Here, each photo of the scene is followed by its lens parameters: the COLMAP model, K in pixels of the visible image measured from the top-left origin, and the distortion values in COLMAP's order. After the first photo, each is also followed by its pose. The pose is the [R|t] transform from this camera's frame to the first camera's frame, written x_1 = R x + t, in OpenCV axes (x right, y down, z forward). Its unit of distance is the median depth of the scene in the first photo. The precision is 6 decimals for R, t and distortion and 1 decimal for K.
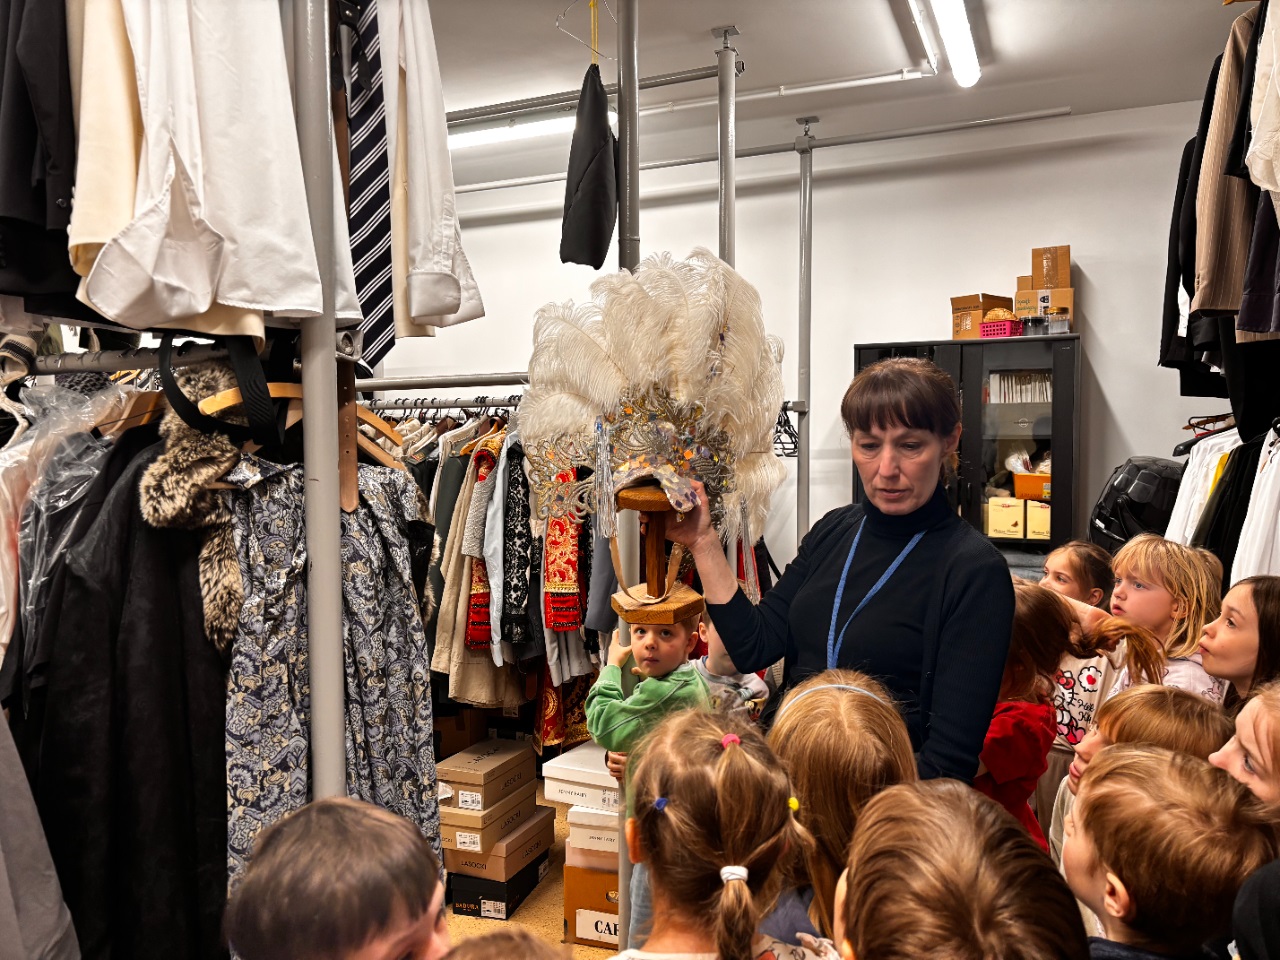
lens RADIAL K [[1028.4, 0, 640.0], [0, 1028.4, 480.0], [0, 0, 1]] dist [0.155105, -0.249621]
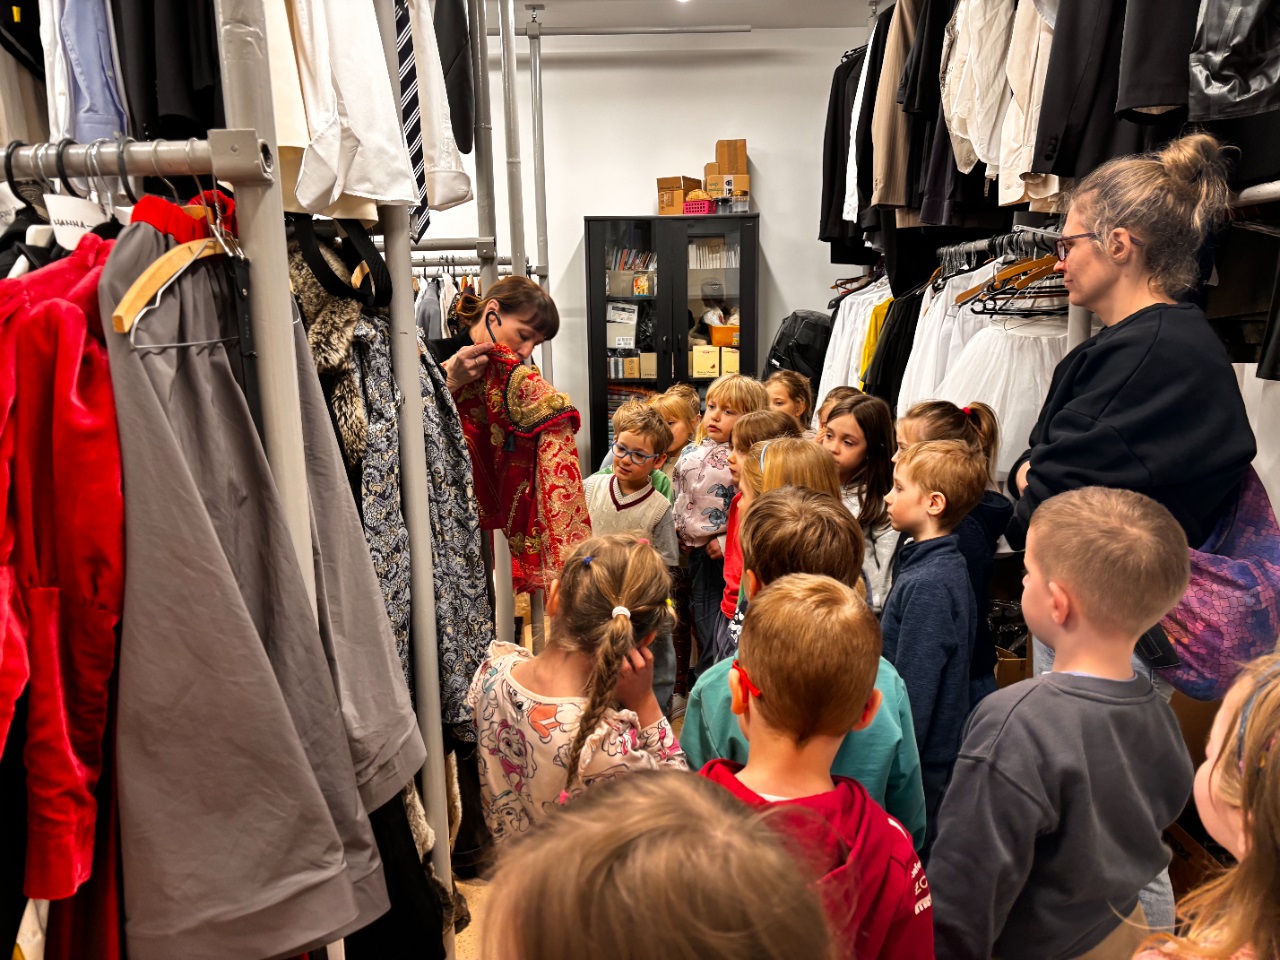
lens RADIAL K [[1028.4, 0, 640.0], [0, 1028.4, 480.0], [0, 0, 1]] dist [0.155105, -0.249621]
pose [[0.918217, -0.079818, 0.387953, -0.236467], [0.027992, 0.990113, 0.137454, 0.004600], [-0.395088, -0.115353, 0.911372, -0.136621]]
